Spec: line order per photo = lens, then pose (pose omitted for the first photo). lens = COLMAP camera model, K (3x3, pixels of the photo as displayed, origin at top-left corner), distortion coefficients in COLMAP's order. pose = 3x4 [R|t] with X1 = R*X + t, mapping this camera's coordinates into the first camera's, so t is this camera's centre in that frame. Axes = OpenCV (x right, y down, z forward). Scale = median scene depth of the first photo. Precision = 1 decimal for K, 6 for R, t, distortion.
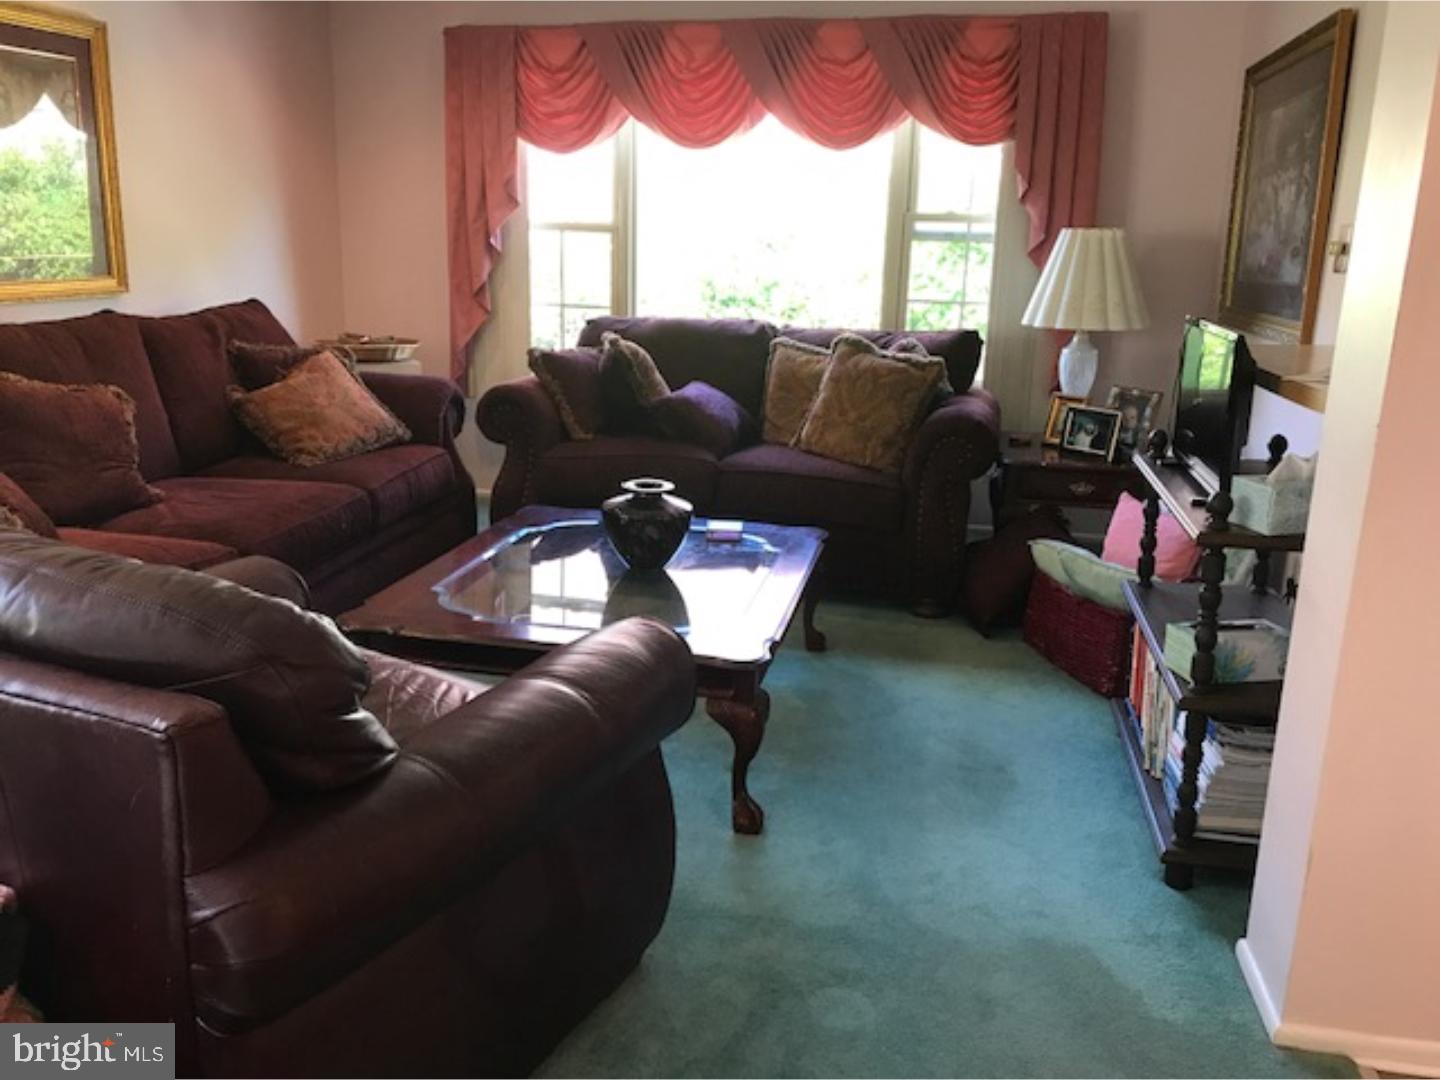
lens RADIAL K [[1181.6, 0, 720.0], [0, 1181.6, 540.0], [0, 0, 1]] dist [0.041412, -0.010533]
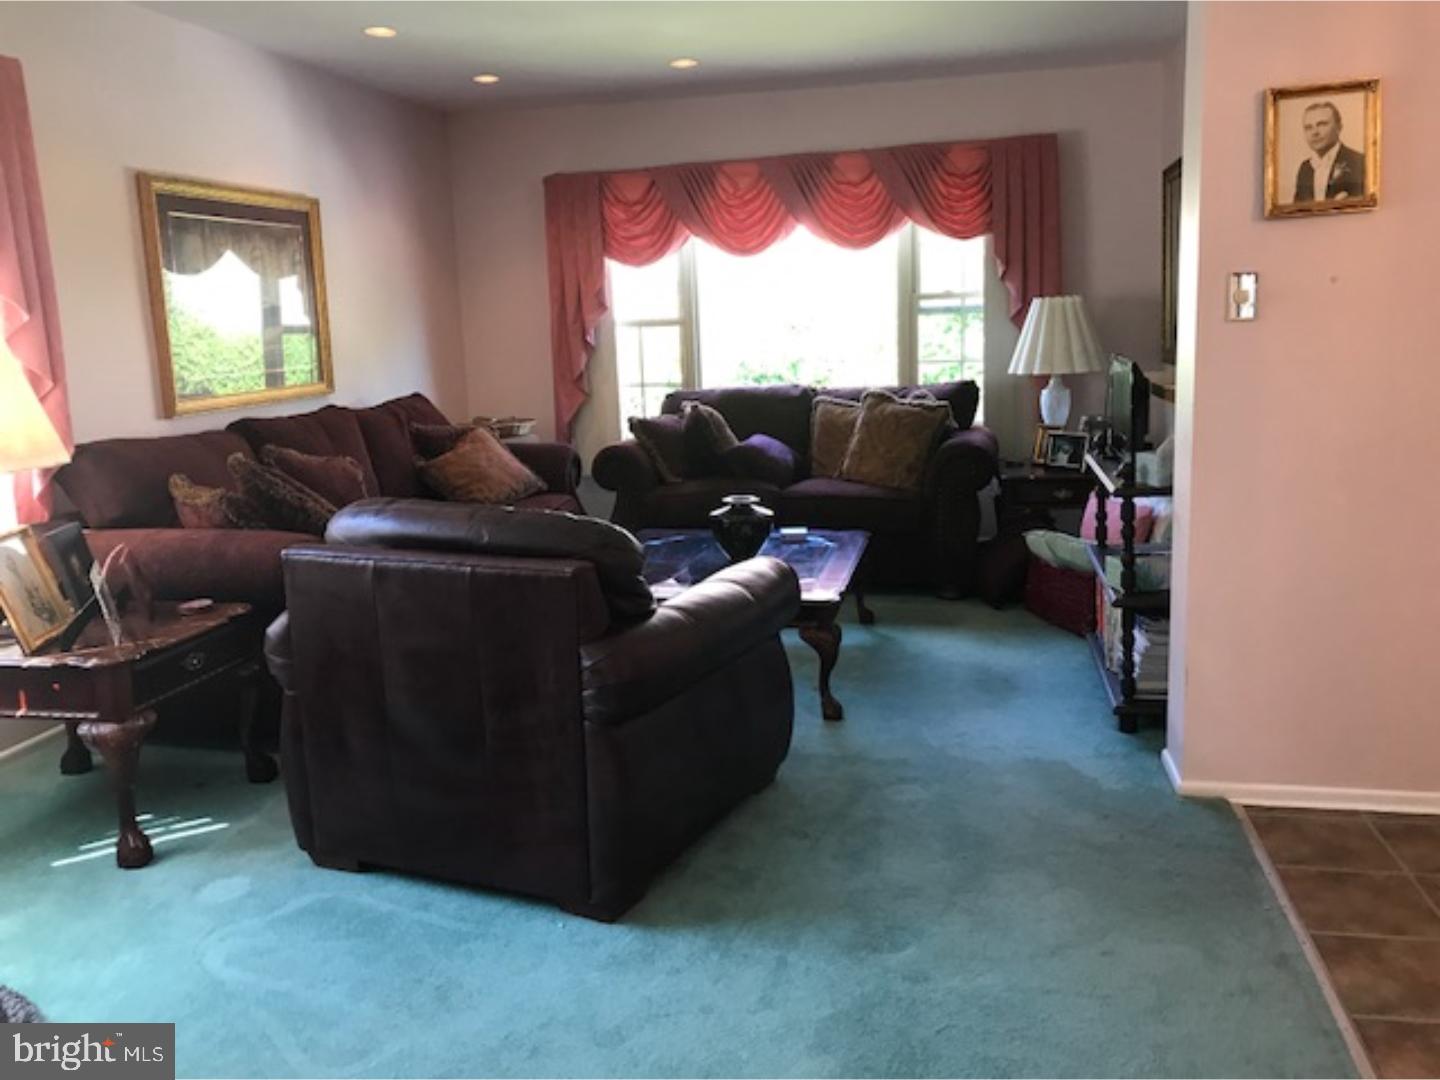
lens RADIAL K [[1196.3, 0, 720.0], [0, 1196.3, 540.0], [0, 0, 1]] dist [0.088613, -0.003893]
pose [[0.997838, -0.062603, -0.020001, -0.044031], [0.061003, 0.995499, -0.072524, 0.075808], [0.024451, 0.071147, 0.997166, -0.305615]]
